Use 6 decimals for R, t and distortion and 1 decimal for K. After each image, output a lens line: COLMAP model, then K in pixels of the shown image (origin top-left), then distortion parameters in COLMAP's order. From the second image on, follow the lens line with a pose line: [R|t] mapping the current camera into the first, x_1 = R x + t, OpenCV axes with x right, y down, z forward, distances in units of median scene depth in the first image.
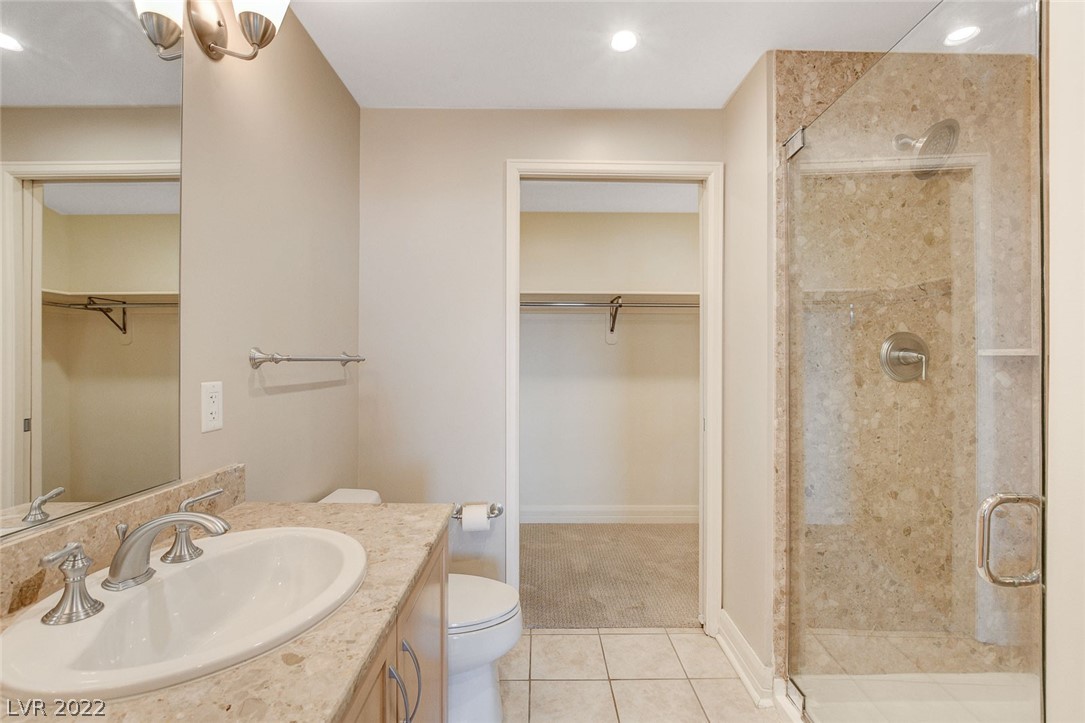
lens RADIAL K [[482.2, 0, 542.5], [0, 482.2, 361.5], [0, 0, 1]] dist [-0.022102, 0.004710]
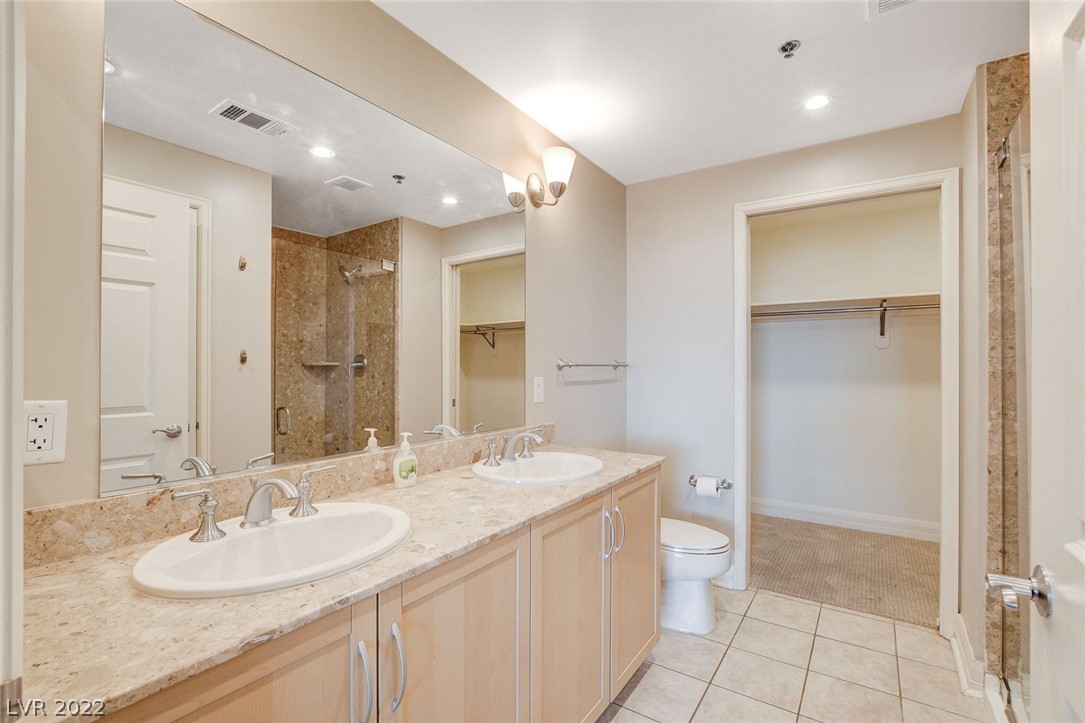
lens RADIAL K [[488.0, 0, 542.4], [0, 488.0, 367.8], [0, 0, 1]] dist [-0.023646, 0.005275]
pose [[0.819953, -0.000660, -0.572431, 0.291442], [0.000930, 1.000000, 0.000179, 0.003717], [0.572431, -0.000680, 0.819953, -0.394638]]
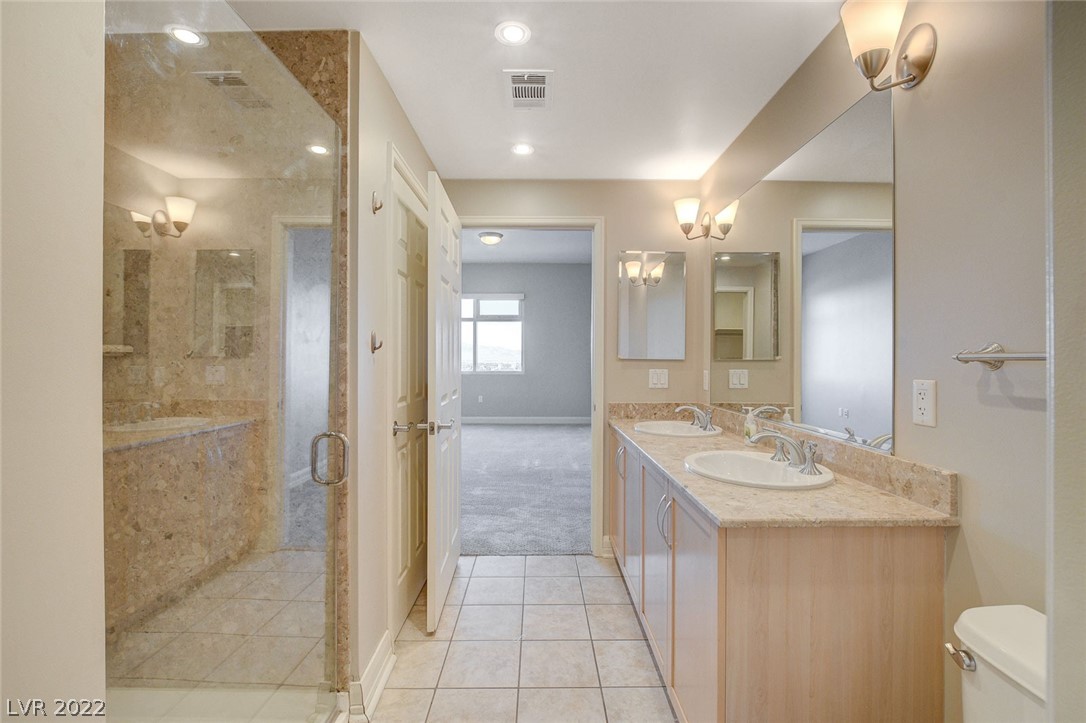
lens RADIAL K [[488.5, 0, 542.9], [0, 488.5, 367.9], [0, 0, 1]] dist [-0.023646, 0.005275]
pose [[-0.999990, -0.004372, -0.000145, 0.109846], [-0.004373, 0.999876, 0.015157, 0.002184], [0.000079, 0.015158, -0.999885, 1.405306]]
